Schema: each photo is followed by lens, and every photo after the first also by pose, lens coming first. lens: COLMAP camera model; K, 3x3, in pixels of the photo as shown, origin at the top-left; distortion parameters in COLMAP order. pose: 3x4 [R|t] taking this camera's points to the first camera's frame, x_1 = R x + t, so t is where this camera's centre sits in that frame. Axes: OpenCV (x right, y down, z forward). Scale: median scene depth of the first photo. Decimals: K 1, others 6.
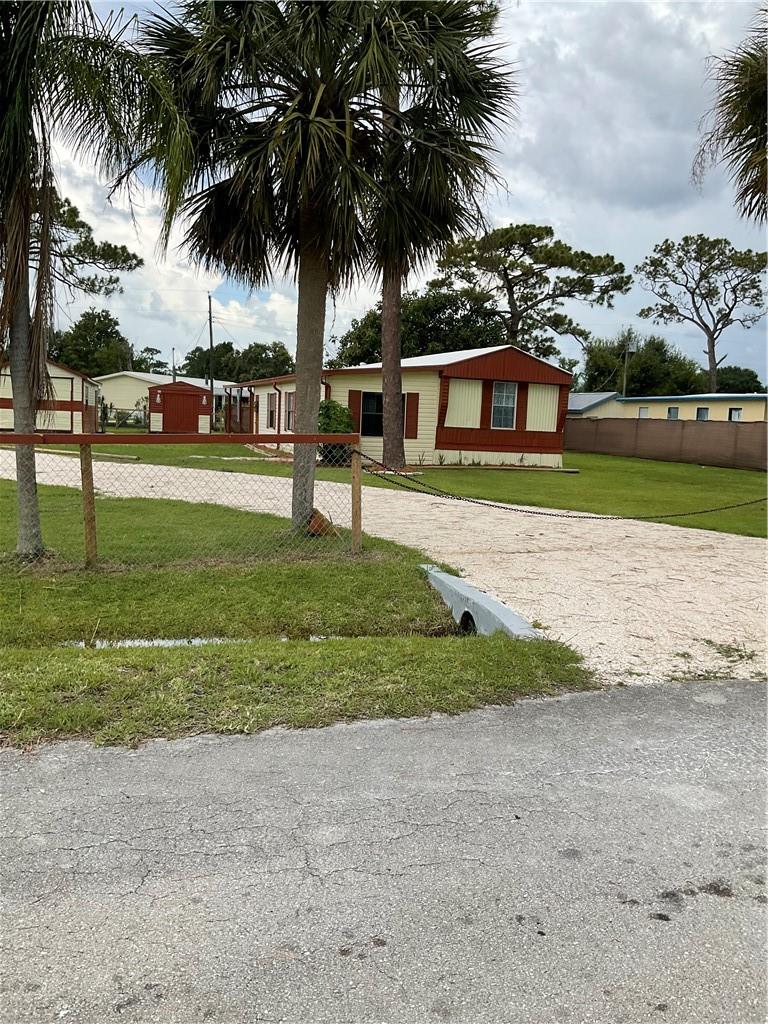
lens RADIAL K [[869.2, 0, 384.0], [0, 869.2, 512.0], [0, 0, 1]] dist [0.109093, -0.211366]
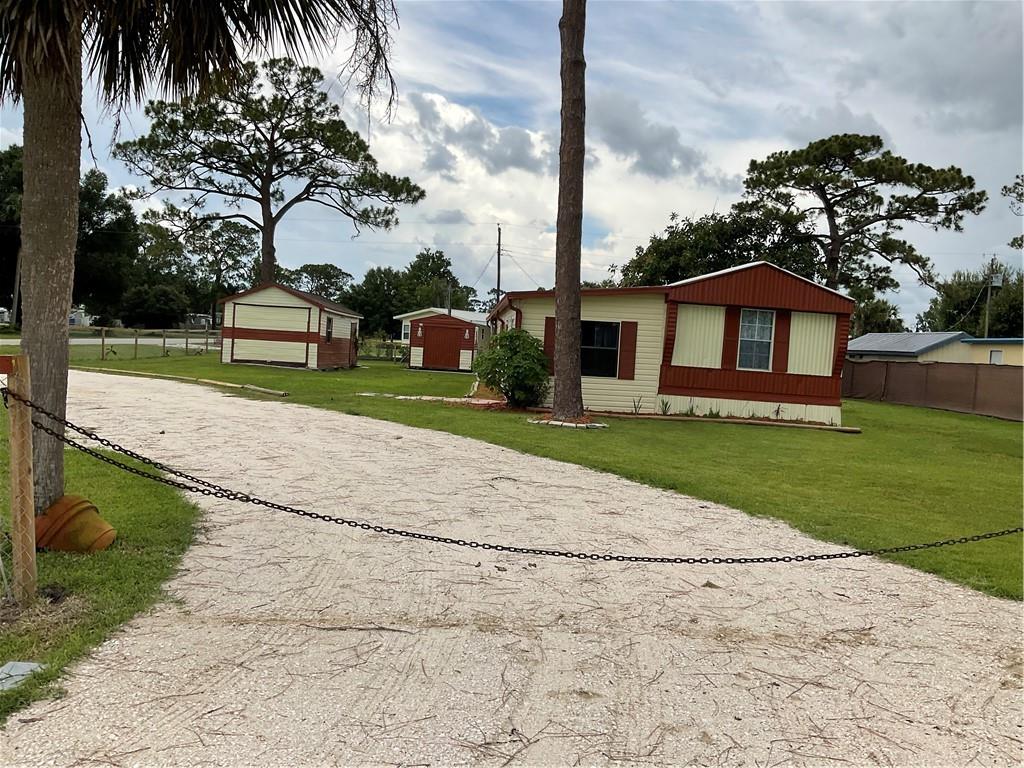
lens RADIAL K [[859.2, 0, 512.0], [0, 859.2, 384.0], [0, 0, 1]] dist [0.059823, -0.165207]
pose [[0.962958, 0.028120, -0.268180, 0.079401], [-0.049186, 0.996179, -0.072161, -0.011113], [0.265126, 0.082679, 0.960662, 0.131951]]
